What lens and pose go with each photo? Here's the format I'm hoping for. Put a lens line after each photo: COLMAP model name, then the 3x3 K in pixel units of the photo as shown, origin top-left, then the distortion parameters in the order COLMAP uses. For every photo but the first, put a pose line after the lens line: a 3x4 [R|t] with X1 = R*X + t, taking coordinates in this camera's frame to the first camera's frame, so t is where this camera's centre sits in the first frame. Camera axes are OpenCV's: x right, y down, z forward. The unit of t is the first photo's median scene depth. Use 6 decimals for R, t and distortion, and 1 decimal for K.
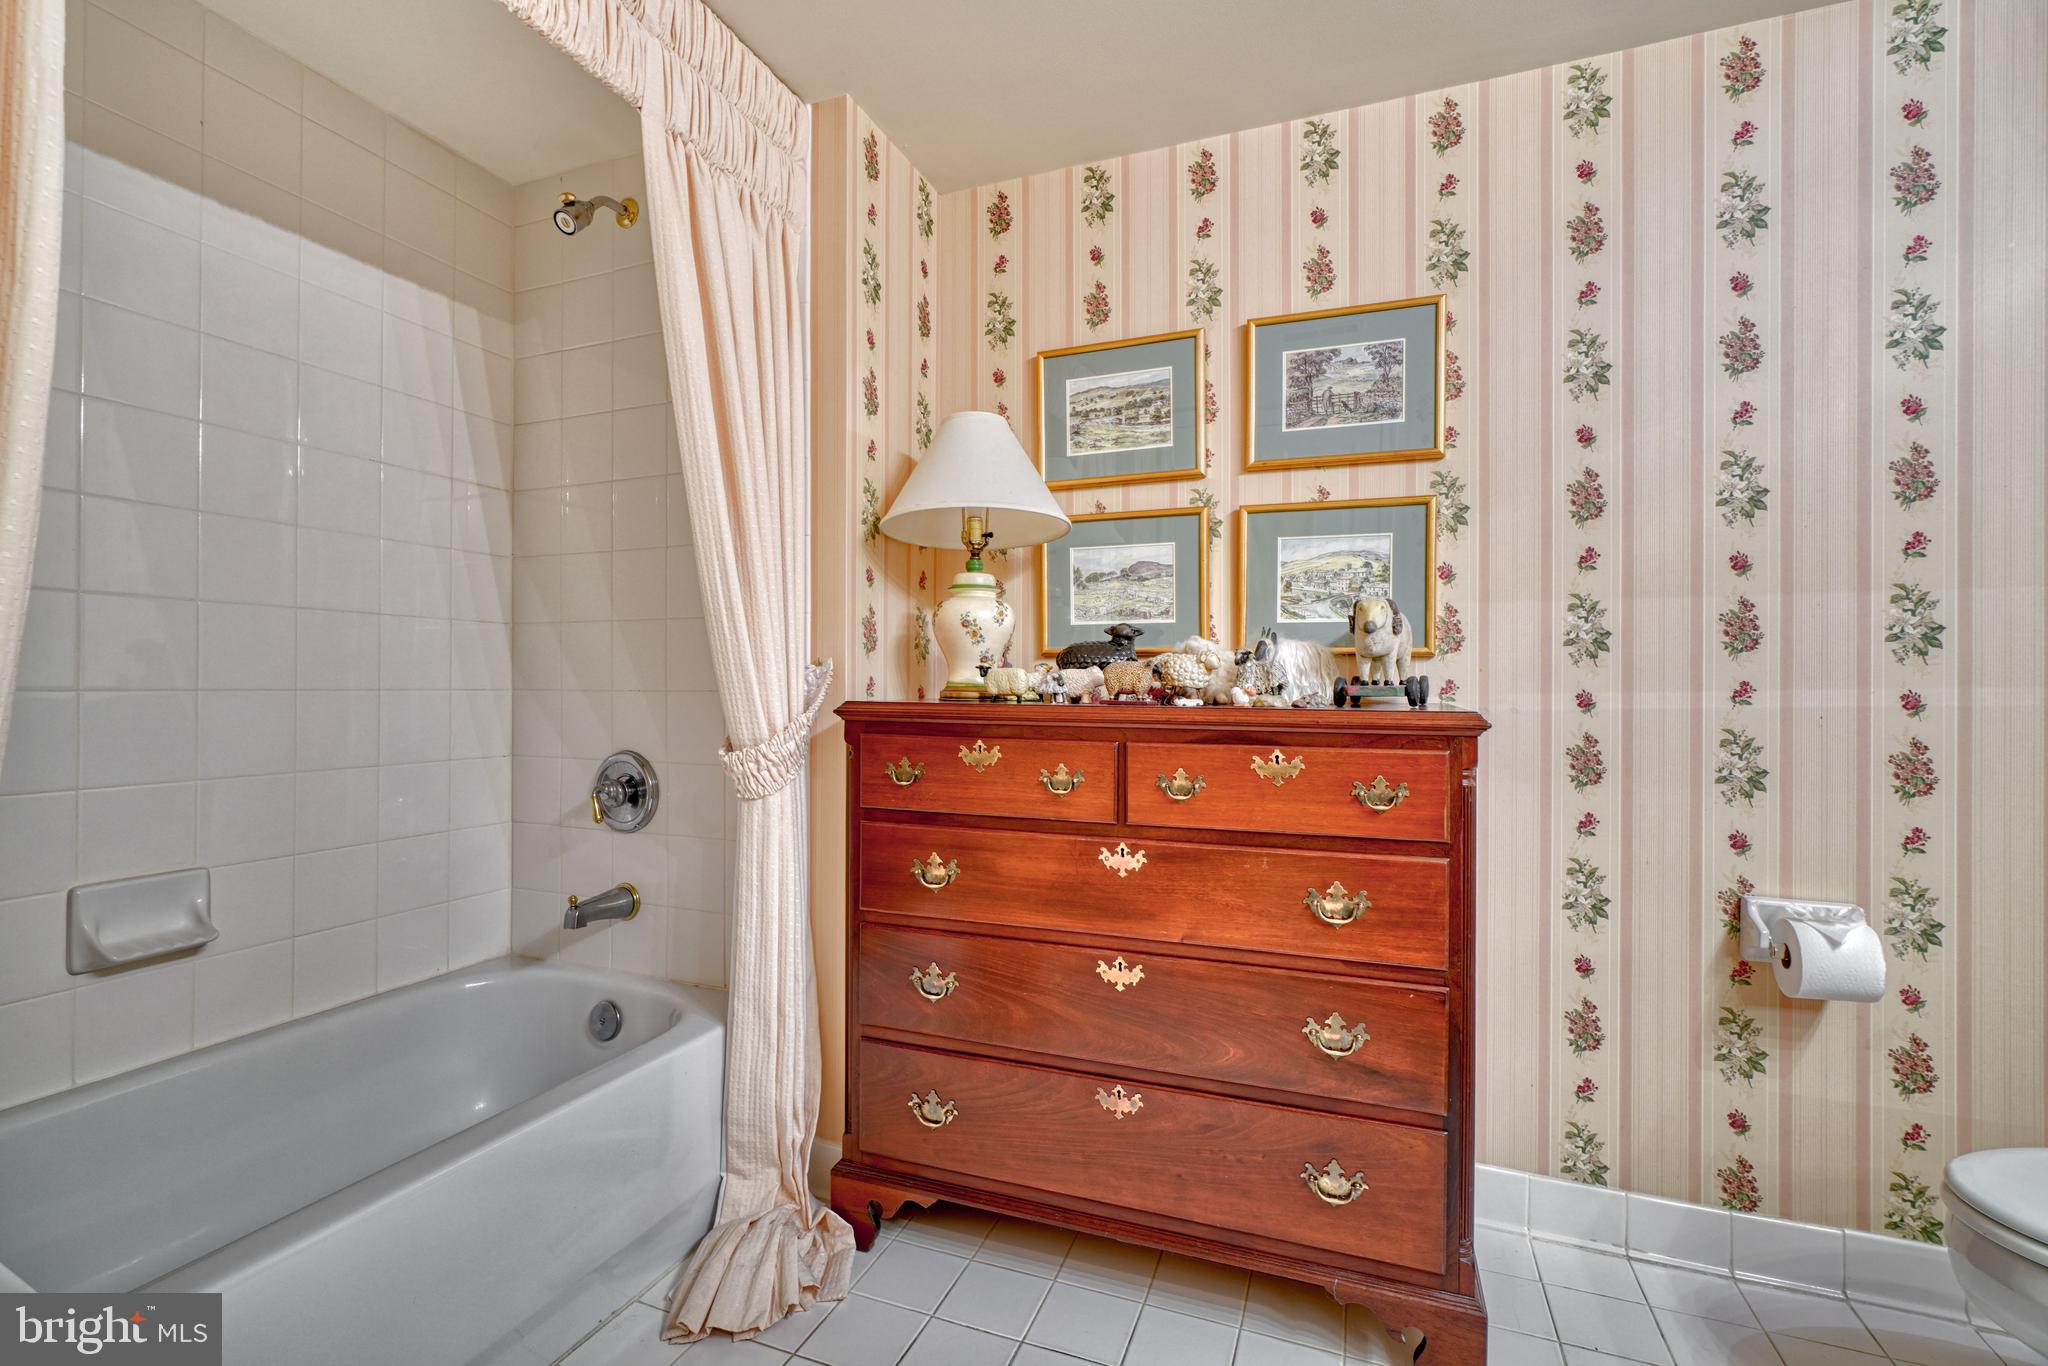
lens RADIAL K [[932.9, 0, 1012.1], [0, 932.9, 683.0], [0, 0, 1]] dist [-0.004903, 0.003714]
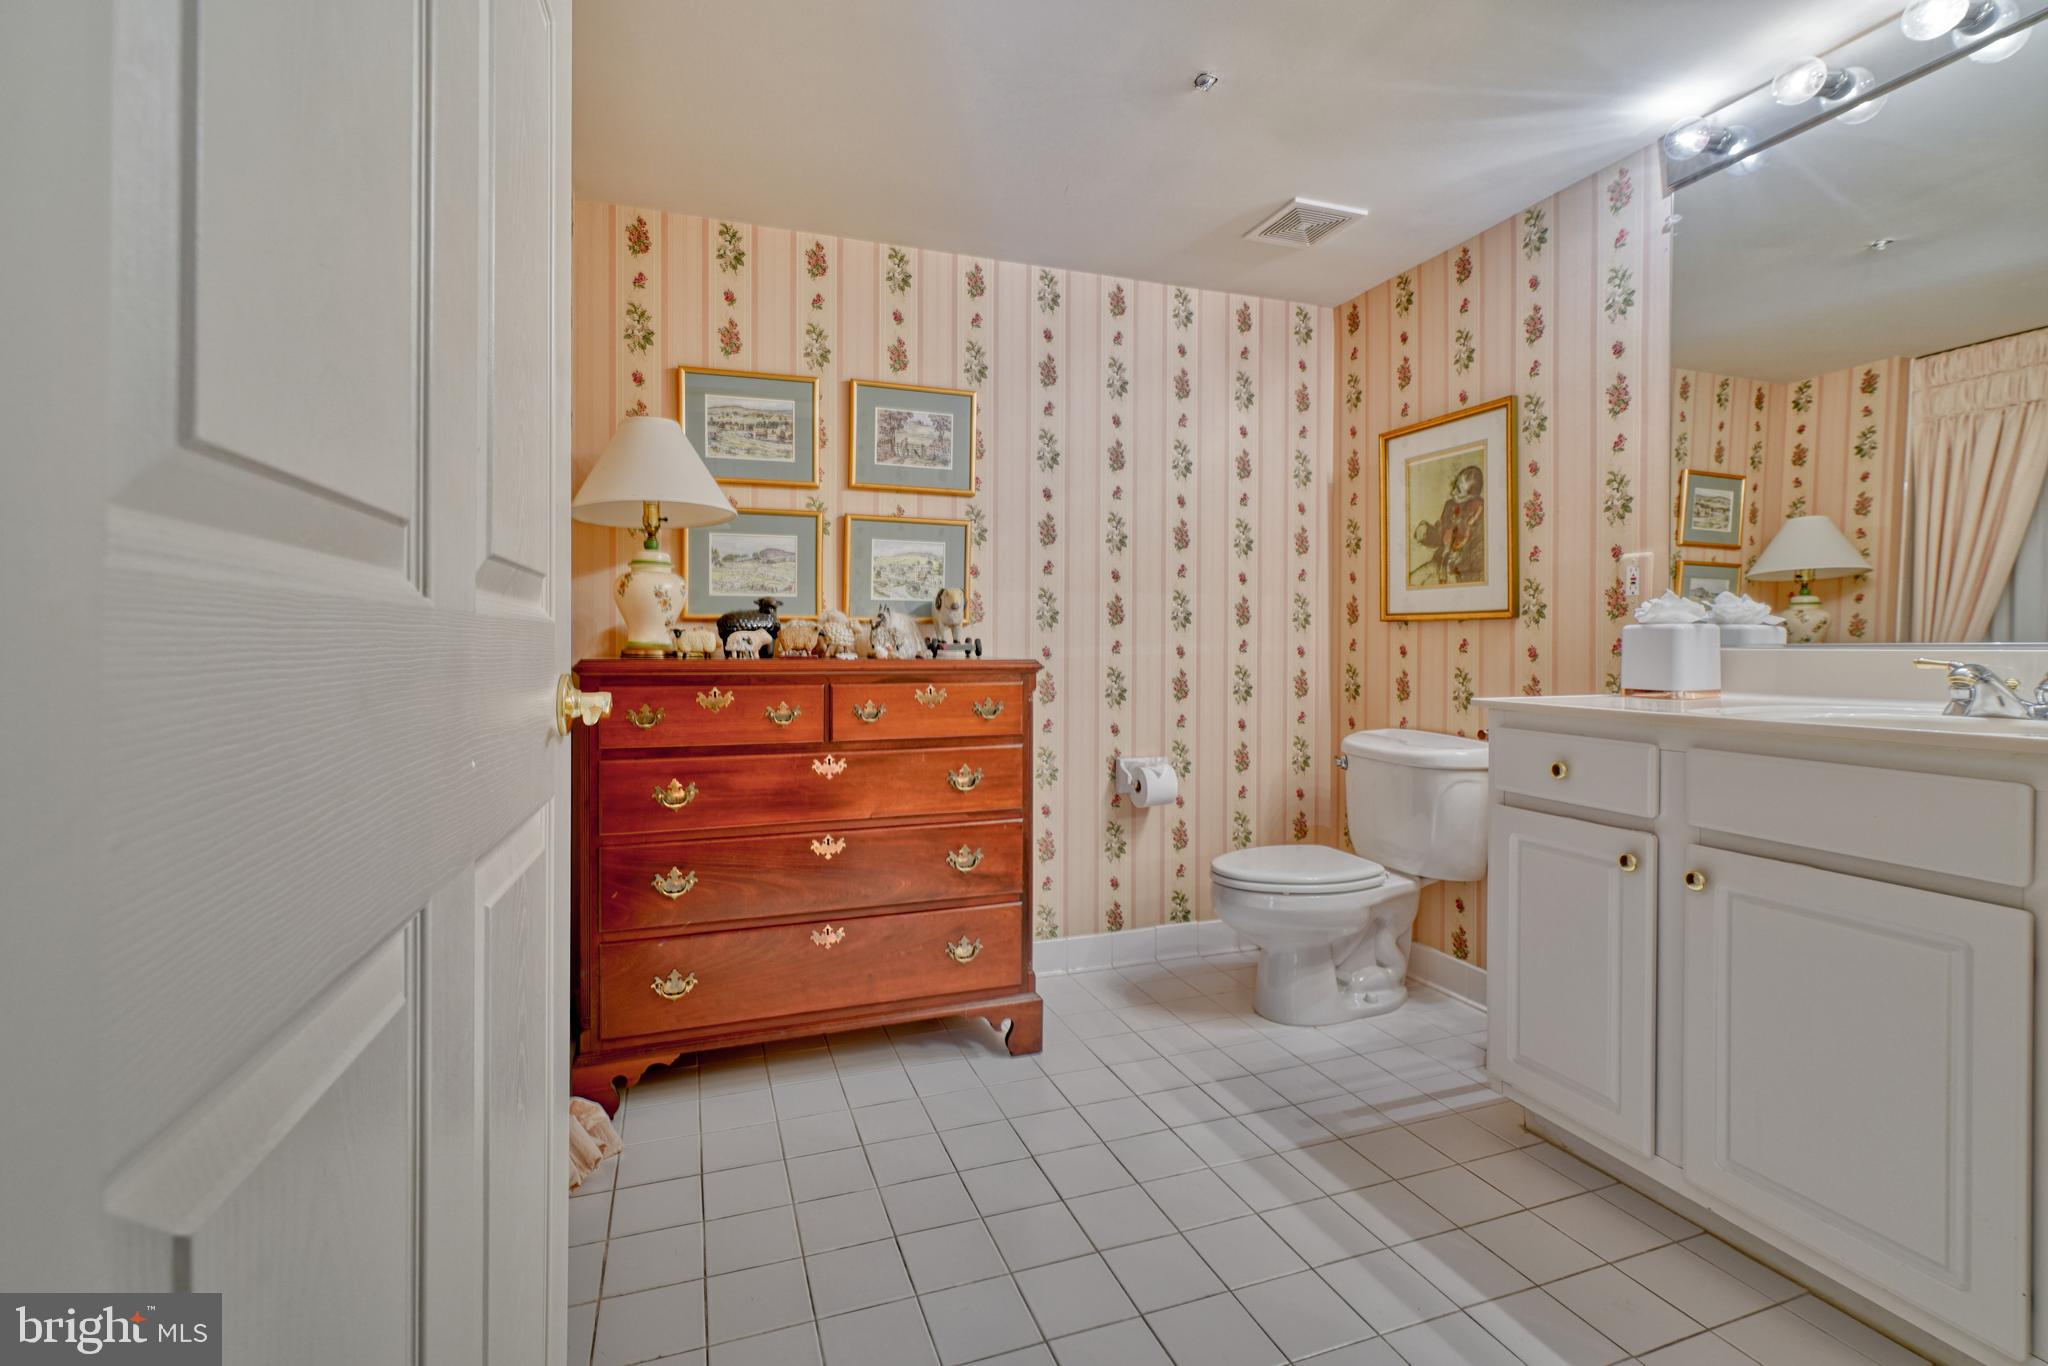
lens RADIAL K [[932.9, 0, 1030.0], [0, 932.9, 665.5], [0, 0, 1]] dist [-0.004903, 0.003714]
pose [[0.744926, -0.020087, 0.666844, -0.545047], [0.003790, 0.999658, 0.025878, -0.000784], [-0.667136, -0.016750, 0.744748, -0.237540]]
